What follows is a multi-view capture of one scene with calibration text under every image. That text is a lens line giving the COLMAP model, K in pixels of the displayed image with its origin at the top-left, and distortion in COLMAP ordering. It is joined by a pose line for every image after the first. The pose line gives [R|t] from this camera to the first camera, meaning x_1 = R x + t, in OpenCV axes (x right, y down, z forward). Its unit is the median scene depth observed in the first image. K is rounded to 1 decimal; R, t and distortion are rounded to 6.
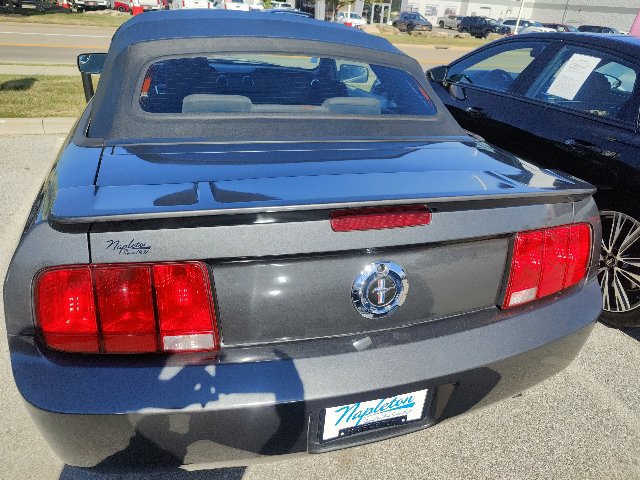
lens RADIAL K [[472.5, 0, 323.1], [0, 472.5, 234.5], [0, 0, 1]] dist [0.042766, -0.059908]
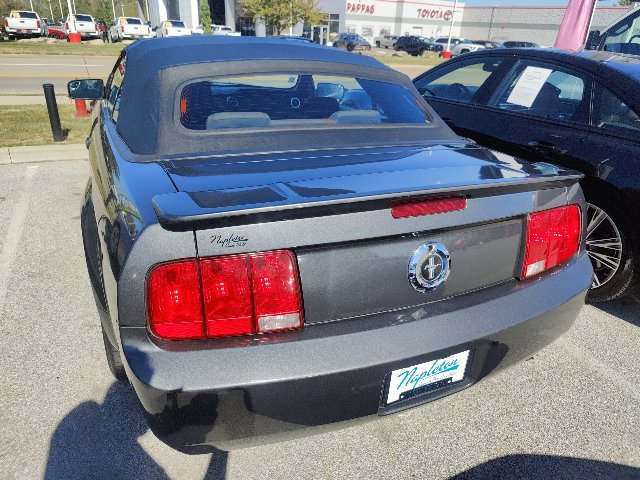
lens RADIAL K [[472.5, 0, 322.7], [0, 472.5, 235.4], [0, 0, 1]] dist [0.042766, -0.059908]
pose [[0.991563, -0.067749, 0.110516, -0.167155], [0.071751, 0.996888, -0.032650, 0.036236], [-0.107960, 0.040304, 0.993338, -0.088960]]
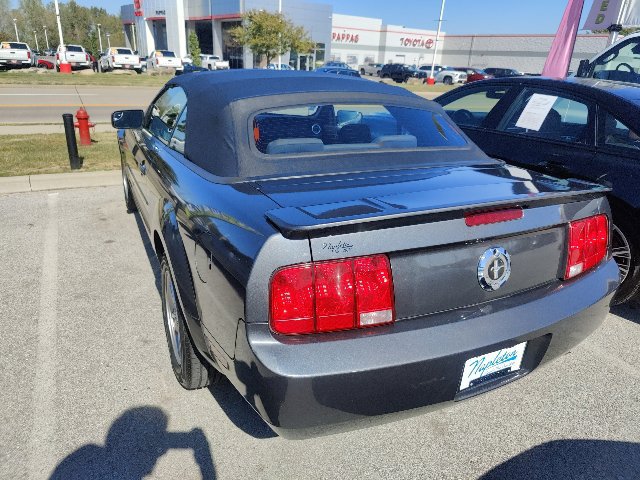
lens RADIAL K [[472.5, 0, 324.3], [0, 472.5, 239.9], [0, 0, 1]] dist [0.042766, -0.059908]
pose [[0.984761, -0.084769, 0.151857, -0.349310], [0.096332, 0.992852, -0.070466, 0.052614], [-0.144798, 0.084021, 0.985887, -0.173970]]
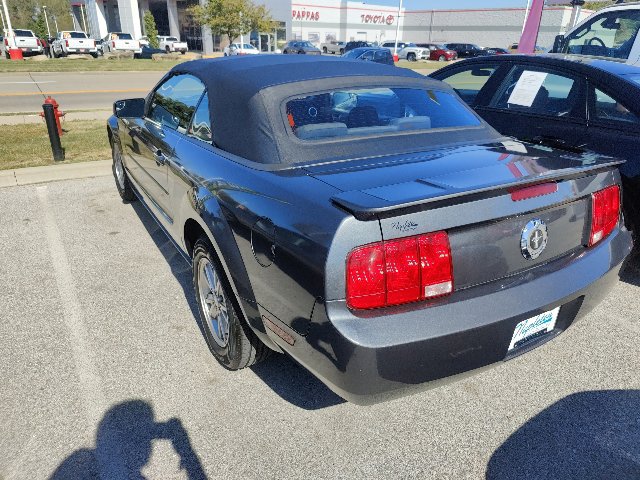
lens RADIAL K [[472.5, 0, 319.7], [0, 472.5, 243.3], [0, 0, 1]] dist [0.042766, -0.059908]
pose [[0.967102, -0.141017, 0.211727, -0.525945], [0.147793, 0.988882, -0.016445, 0.034510], [-0.207054, 0.047196, 0.977190, -0.192772]]
